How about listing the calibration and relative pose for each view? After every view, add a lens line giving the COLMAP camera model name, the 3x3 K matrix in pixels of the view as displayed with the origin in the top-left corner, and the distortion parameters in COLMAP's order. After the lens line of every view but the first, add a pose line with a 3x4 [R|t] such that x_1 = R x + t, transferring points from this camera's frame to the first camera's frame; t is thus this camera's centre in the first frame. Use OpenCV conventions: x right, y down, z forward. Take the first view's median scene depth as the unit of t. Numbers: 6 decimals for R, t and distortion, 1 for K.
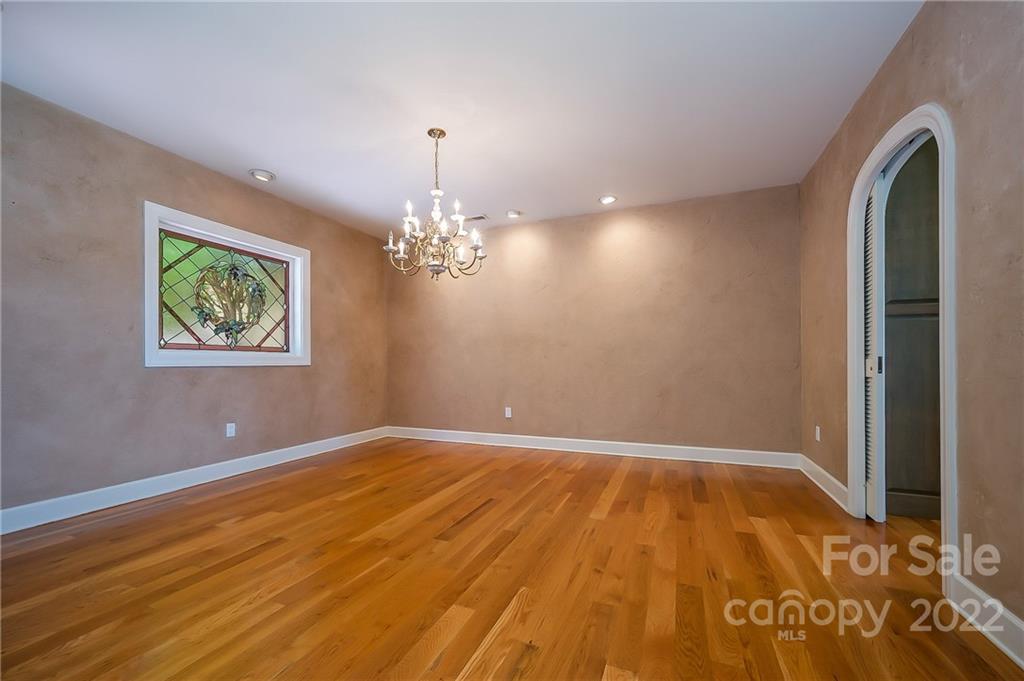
lens RADIAL K [[407.2, 0, 509.5], [0, 407.2, 360.5], [0, 0, 1]] dist [0.000051, 0.000307]
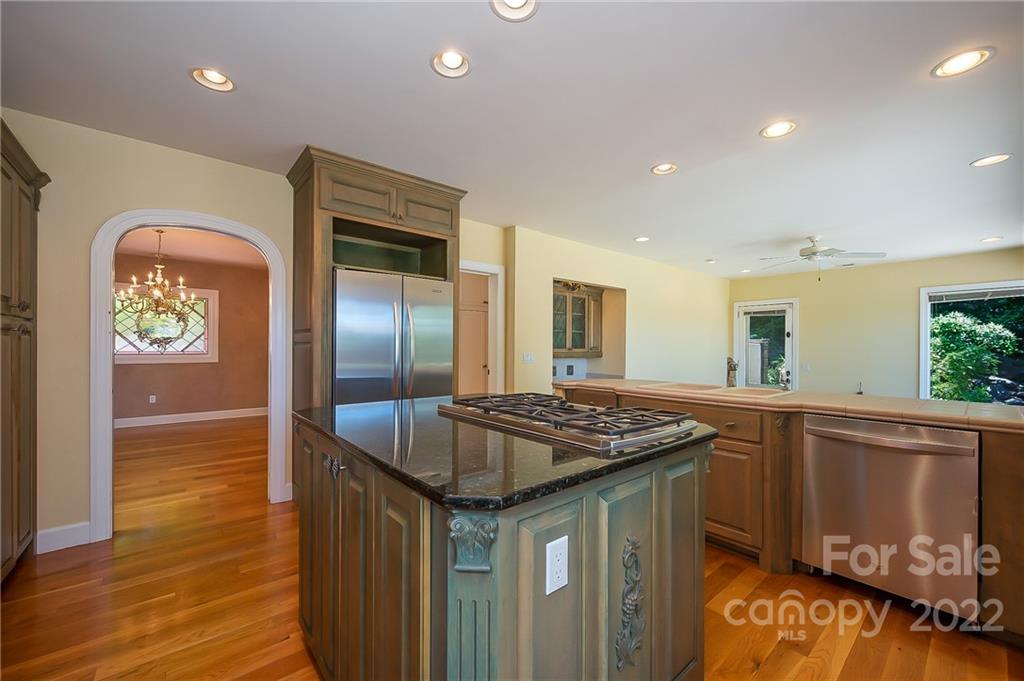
lens RADIAL K [[407.2, 0, 508.3], [0, 407.2, 346.2], [0, 0, 1]] dist [0.000051, 0.000307]
pose [[0.885193, 0.003538, -0.465210, 1.552981], [-0.003373, 0.999994, 0.001187, -0.070311], [0.465211, 0.000519, 0.885200, 0.144684]]
